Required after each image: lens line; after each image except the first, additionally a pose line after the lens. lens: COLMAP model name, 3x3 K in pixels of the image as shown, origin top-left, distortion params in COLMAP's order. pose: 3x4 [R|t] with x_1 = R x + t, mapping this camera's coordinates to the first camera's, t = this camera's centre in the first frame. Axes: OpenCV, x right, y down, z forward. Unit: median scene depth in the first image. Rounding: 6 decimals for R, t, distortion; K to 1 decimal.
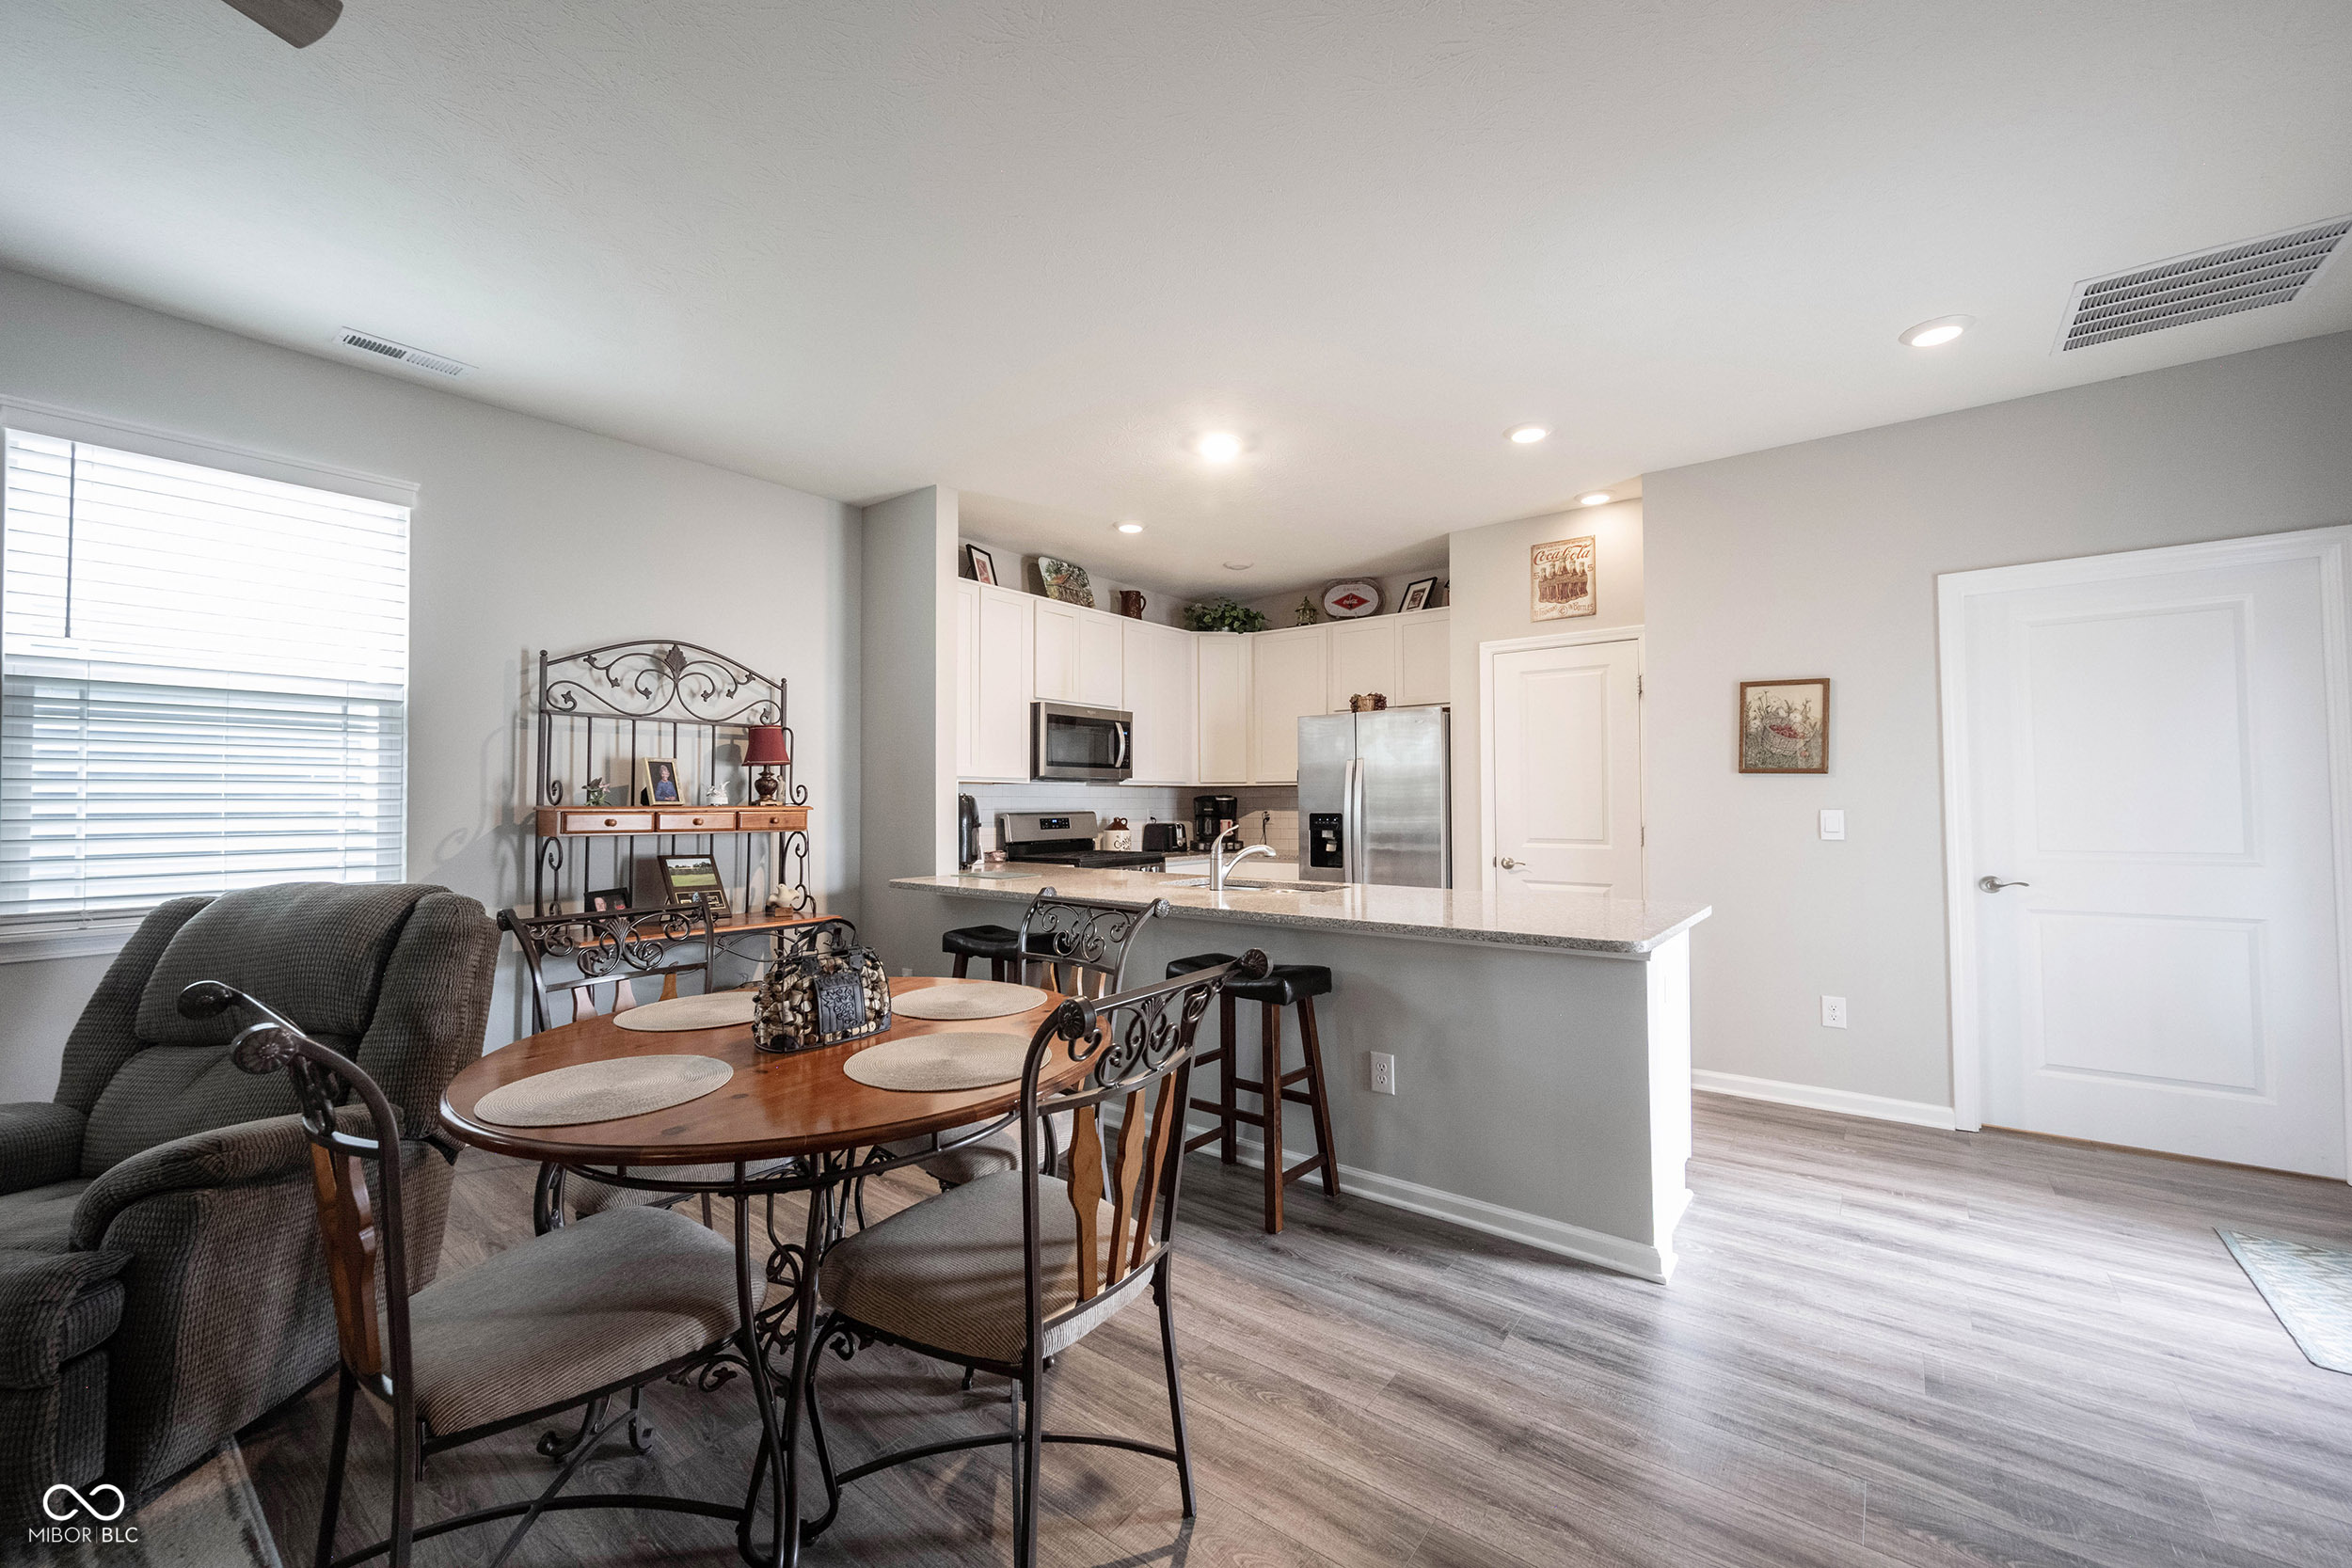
lens RADIAL K [[928.9, 0, 1173.5], [0, 928.9, 779.5], [0, 0, 1]] dist [-0.001352, 0.000332]
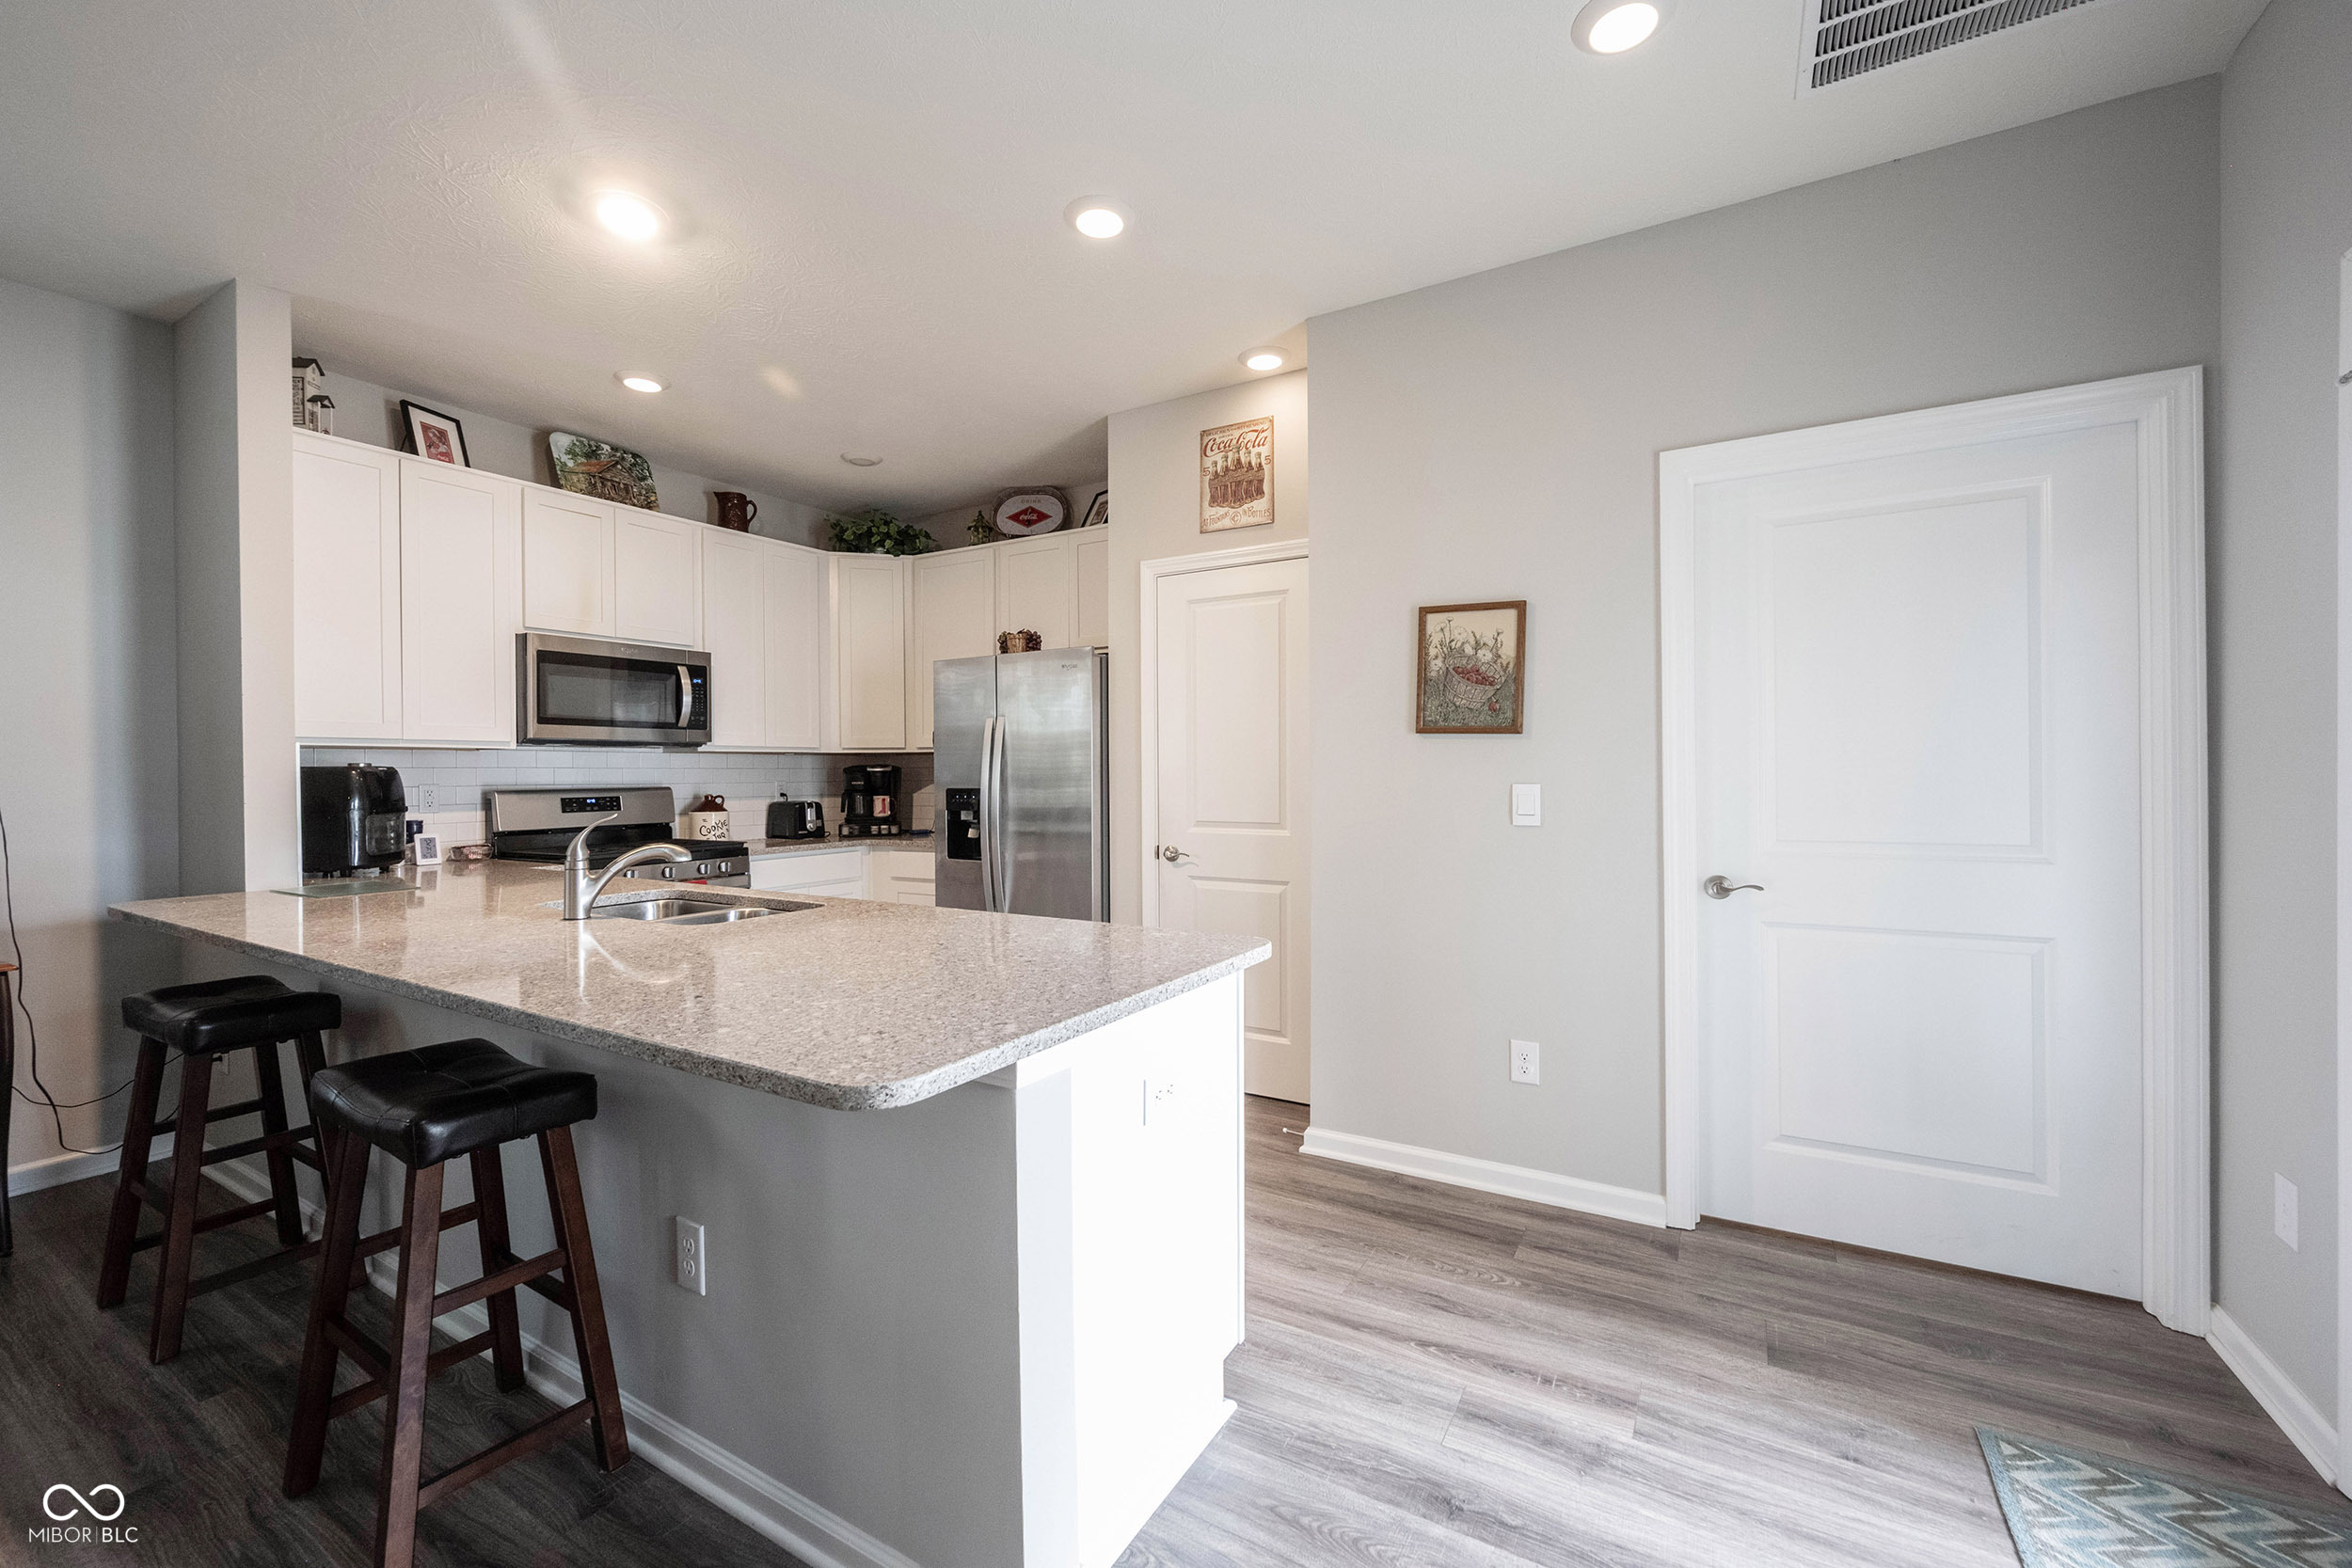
lens RADIAL K [[947.0, 0, 1175.4], [0, 947.0, 777.4], [0, 0, 1]] dist [-0.001240, 0.000665]
pose [[0.991957, -0.004243, 0.126506, 0.279623], [0.000190, 0.999487, 0.032036, 0.003124], [-0.126577, -0.031754, 0.991448, 0.247591]]
